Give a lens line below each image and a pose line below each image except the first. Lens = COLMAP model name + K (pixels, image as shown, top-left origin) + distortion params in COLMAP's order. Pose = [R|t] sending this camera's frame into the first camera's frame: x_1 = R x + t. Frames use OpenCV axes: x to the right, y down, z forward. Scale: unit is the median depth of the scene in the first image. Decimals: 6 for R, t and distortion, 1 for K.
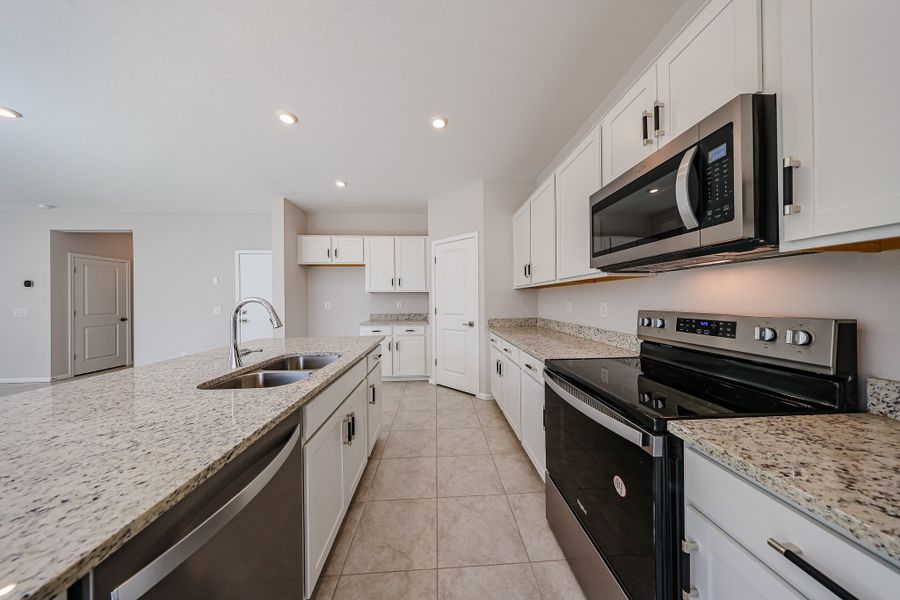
lens RADIAL K [[265.1, 0, 451.8], [0, 265.1, 297.9], [0, 0, 1]] dist [-0.000583, -0.000048]
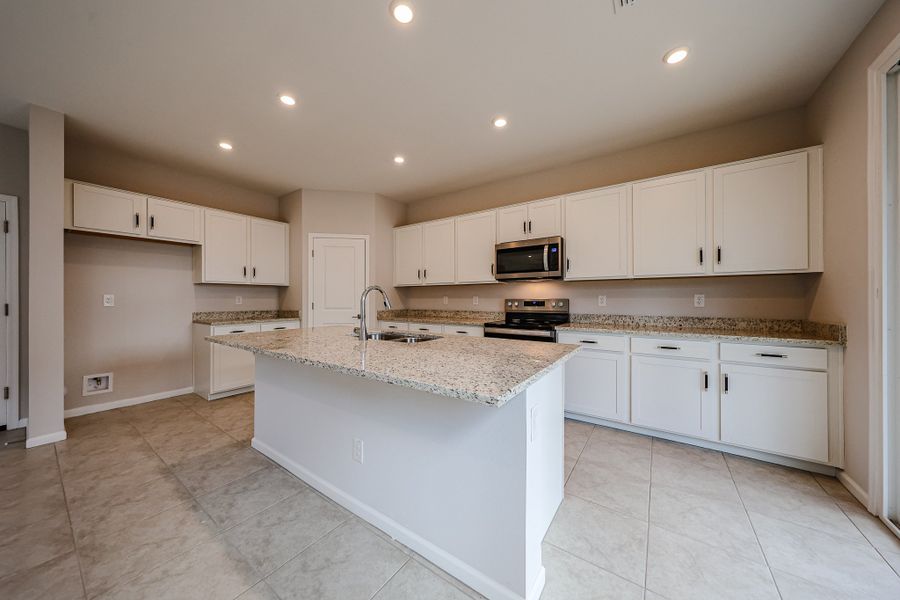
lens RADIAL K [[299.5, 0, 447.5], [0, 299.5, 297.6], [0, 0, 1]] dist [-0.000224, -0.000025]
pose [[0.625097, 0.011891, 0.780457, -0.894930], [-0.010187, 0.999923, -0.007076, 0.033187], [-0.780481, -0.003527, 0.625170, -0.103754]]
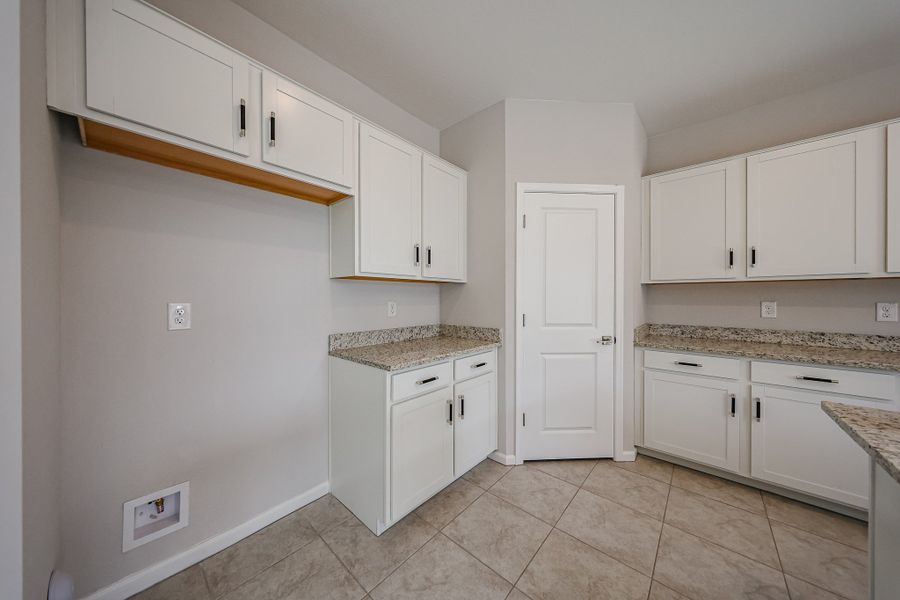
lens RADIAL K [[292.1, 0, 447.4], [0, 292.1, 297.5], [0, 0, 1]] dist [-0.000083, -0.000015]
pose [[0.709358, 0.010244, 0.704773, -0.834961], [-0.013774, 0.999905, -0.000670, 0.012625], [-0.704713, -0.009233, 0.709432, 1.029879]]
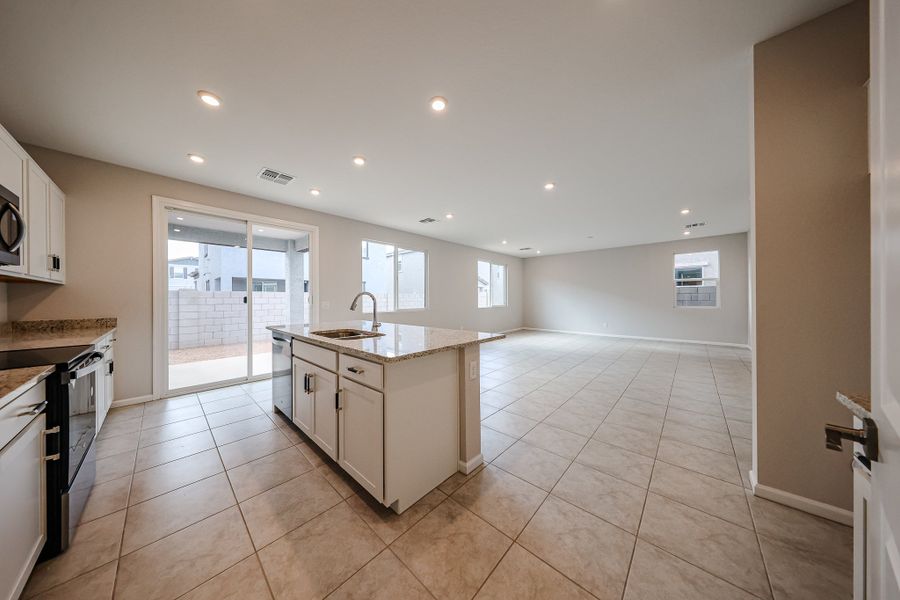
lens RADIAL K [[265.1, 0, 451.8], [0, 265.1, 297.9], [0, 0, 1]] dist [-0.000583, -0.000048]
pose [[-0.718919, 0.013376, -0.694965, 0.025751], [0.012728, 0.999901, 0.006079, 0.019912], [0.694977, -0.004476, -0.719018, 1.403547]]
